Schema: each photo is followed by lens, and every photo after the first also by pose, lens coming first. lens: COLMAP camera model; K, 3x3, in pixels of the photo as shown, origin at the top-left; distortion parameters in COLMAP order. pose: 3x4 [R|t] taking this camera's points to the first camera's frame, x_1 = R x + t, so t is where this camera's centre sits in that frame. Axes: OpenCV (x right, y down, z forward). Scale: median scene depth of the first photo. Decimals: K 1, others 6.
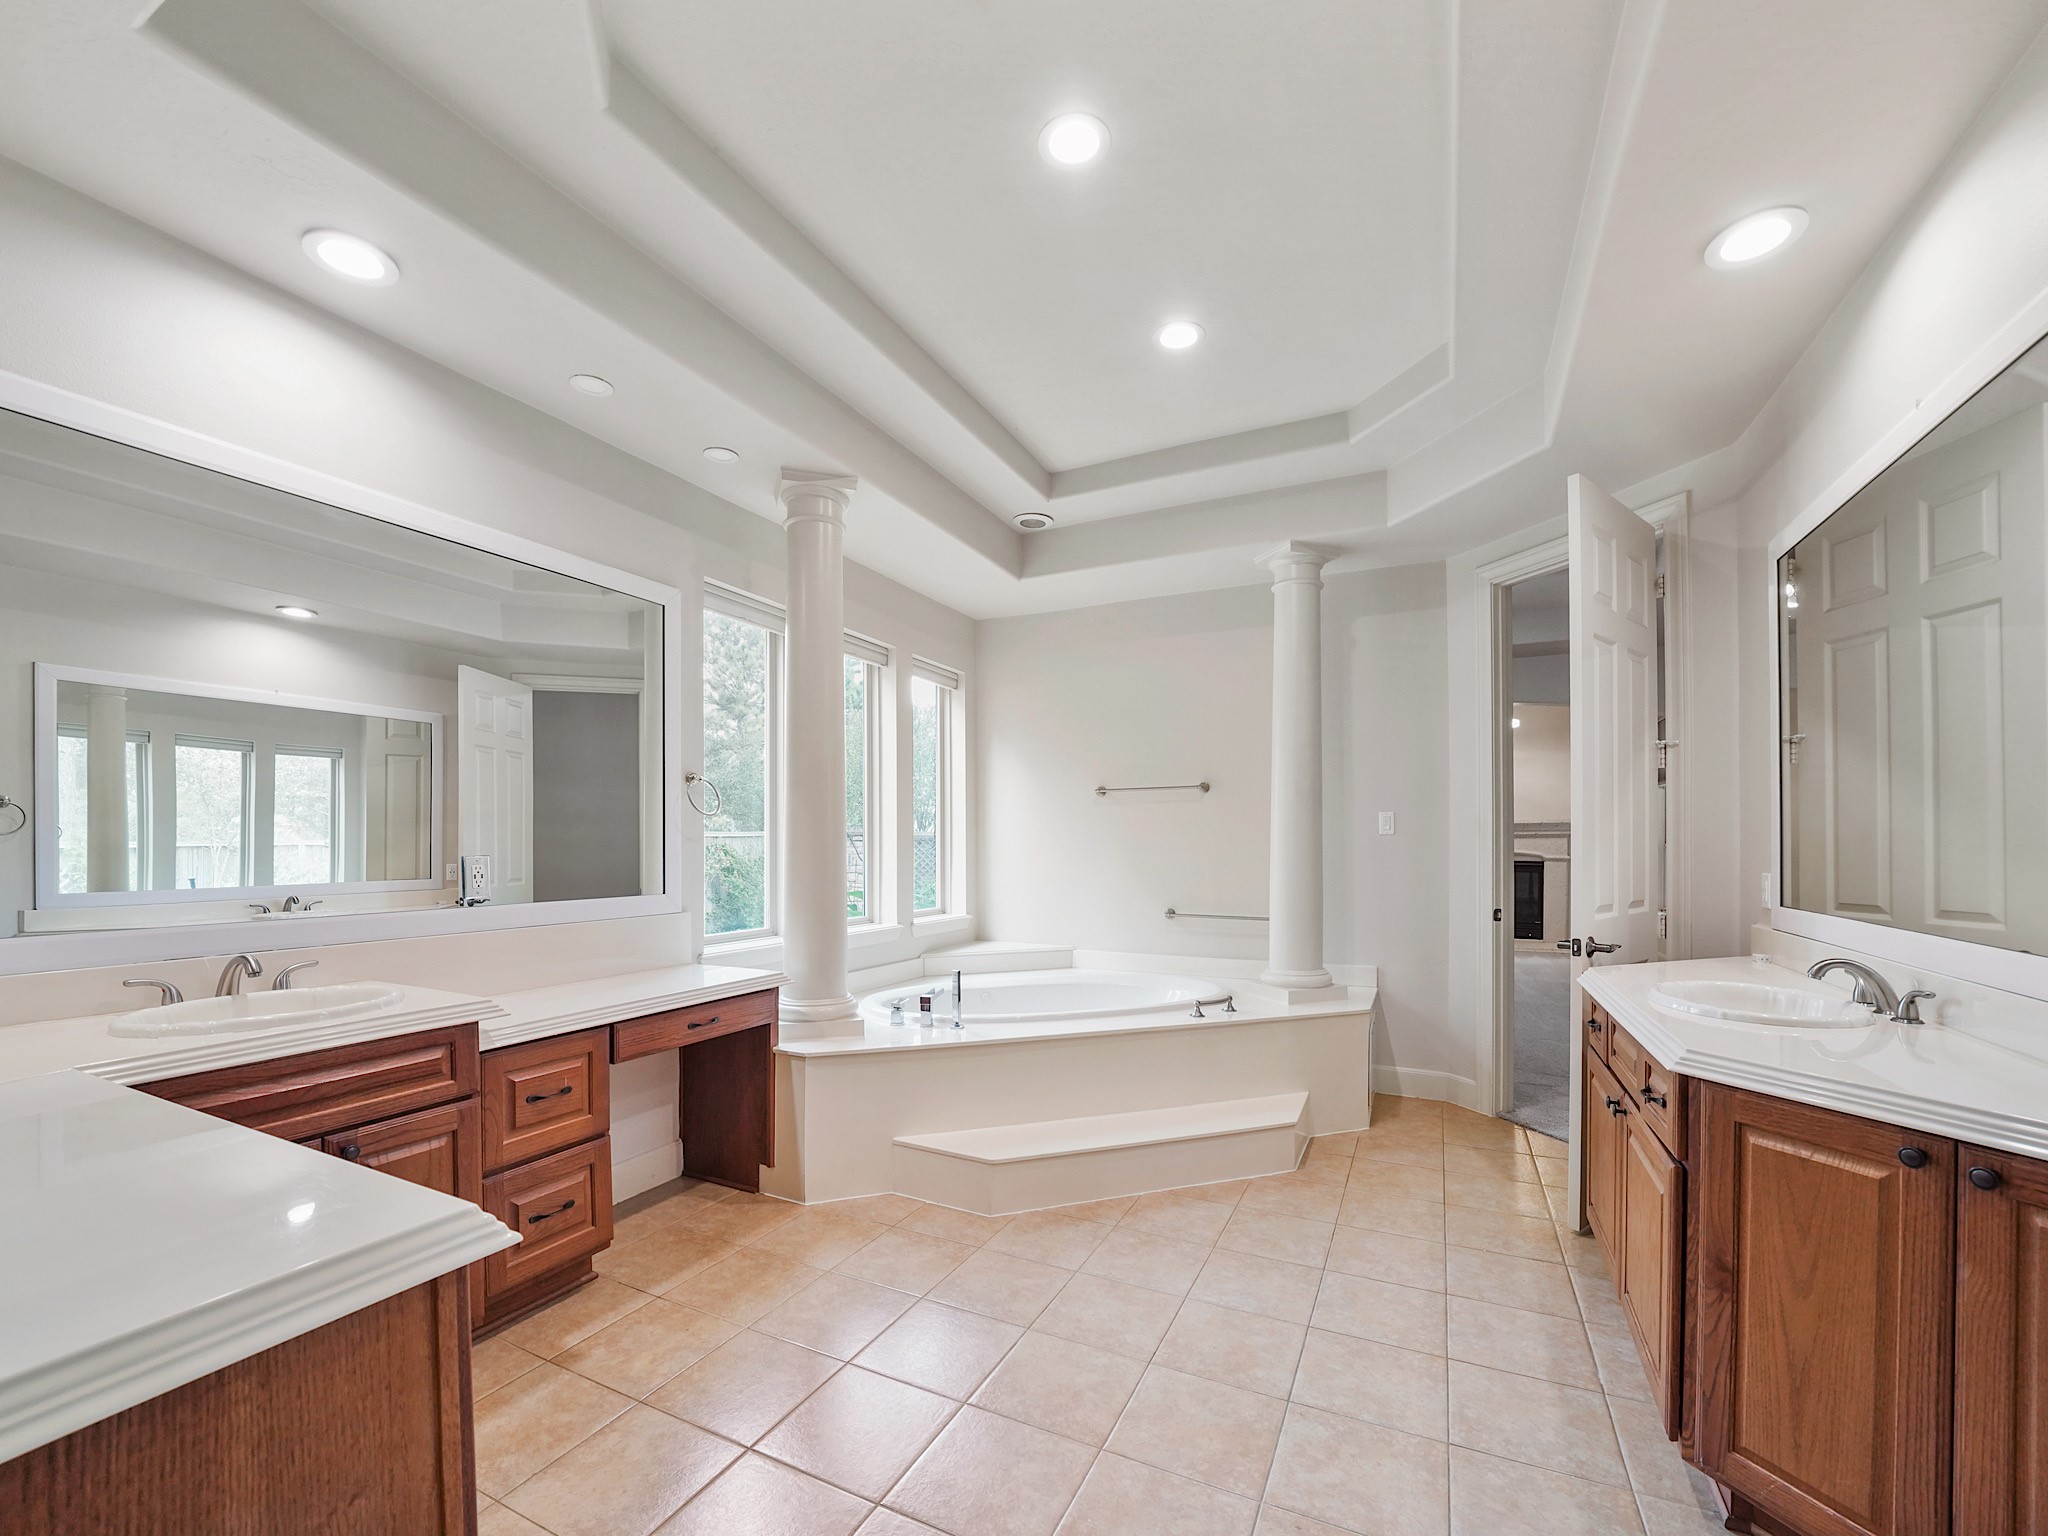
lens RADIAL K [[808.2, 0, 1032.2], [0, 808.2, 844.6], [0, 0, 1]] dist [0.003193, -0.000339]
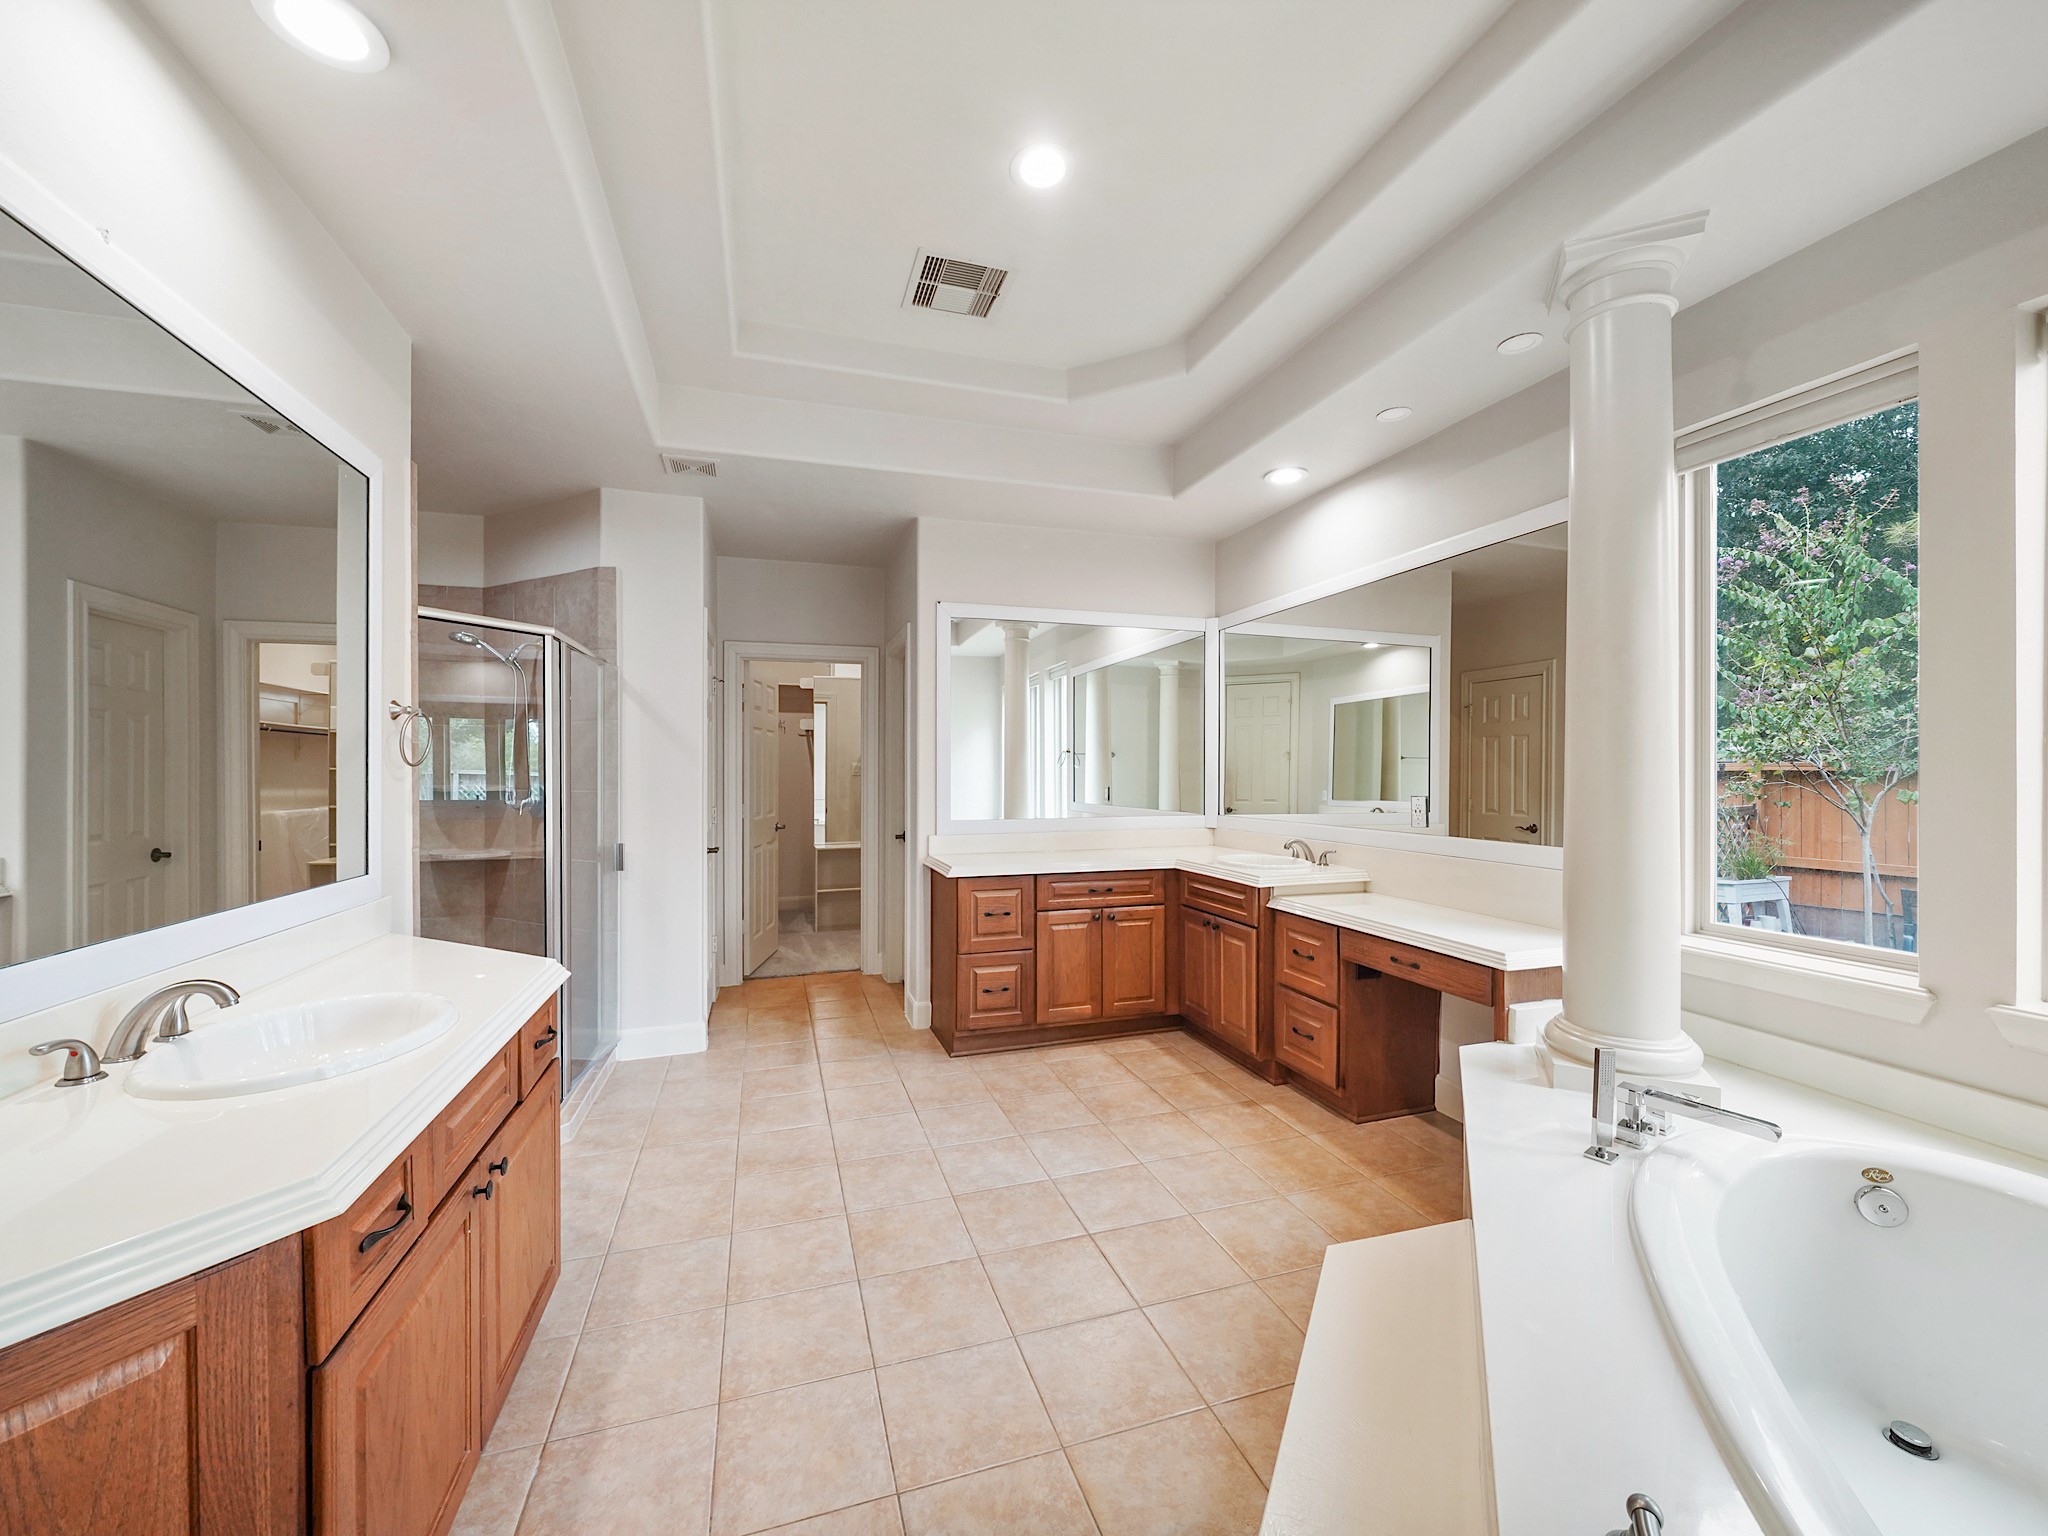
lens RADIAL K [[808.2, 0, 1021.2], [0, 808.2, 772.1], [0, 0, 1]] dist [0.003193, -0.000339]
pose [[-0.714688, 0.000583, -0.699444, 0.827815], [-0.002430, 0.999992, 0.003316, -0.032515], [0.699440, 0.004069, -0.714680, 1.717529]]
